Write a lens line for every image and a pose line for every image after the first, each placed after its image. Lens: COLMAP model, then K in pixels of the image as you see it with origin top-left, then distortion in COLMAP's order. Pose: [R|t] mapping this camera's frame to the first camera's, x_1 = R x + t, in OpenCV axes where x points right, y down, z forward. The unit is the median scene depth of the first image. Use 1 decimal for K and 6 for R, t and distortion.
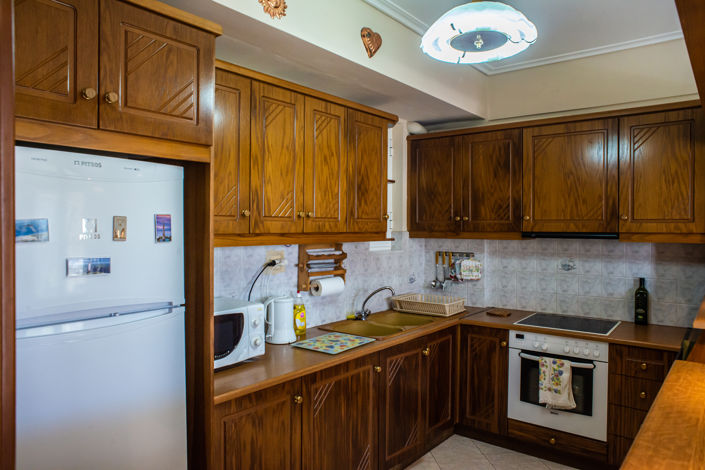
lens RADIAL K [[473.9, 0, 352.5], [0, 473.9, 235.0], [0, 0, 1]] dist [-0.049377, 0.002744]
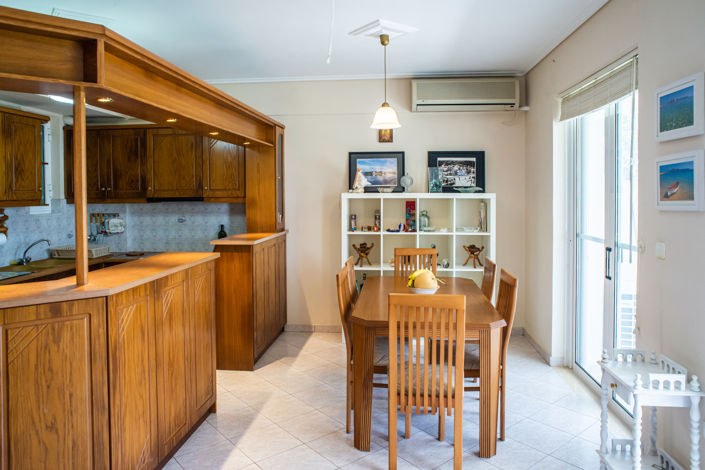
lens RADIAL K [[491.6, 0, 342.8], [0, 491.6, 202.3], [0, 0, 1]] dist [-0.059984, 0.044031]
pose [[0.843912, -0.021417, 0.536054, 0.053339], [0.019568, 0.999767, 0.009137, 0.005809], [-0.536125, 0.002779, 0.844134, -0.642104]]
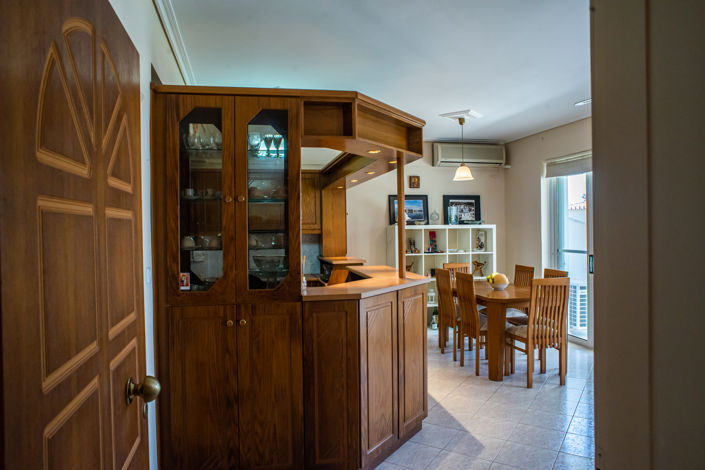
lens RADIAL K [[473.9, 0, 352.5], [0, 473.9, 235.0], [0, 0, 1]] dist [-0.049377, 0.002744]
pose [[0.628144, -0.026130, 0.777658, -0.755125], [0.032304, 0.999450, 0.007490, 0.010667], [-0.777426, 0.020417, 0.628643, -0.466564]]
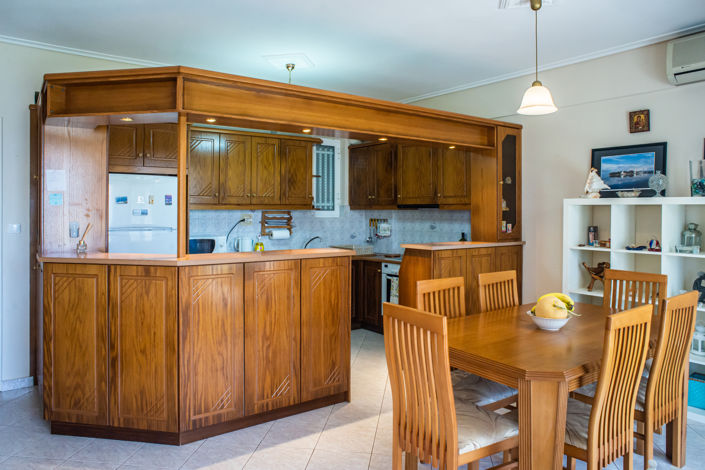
lens RADIAL K [[490.9, 0, 352.7], [0, 490.9, 210.4], [0, 0, 1]] dist [-0.049809, 0.001728]
pose [[0.966431, -0.000481, -0.256928, 0.642808], [-0.004140, 0.999839, -0.017444, 0.043261], [0.256895, 0.017922, 0.966273, -0.688211]]
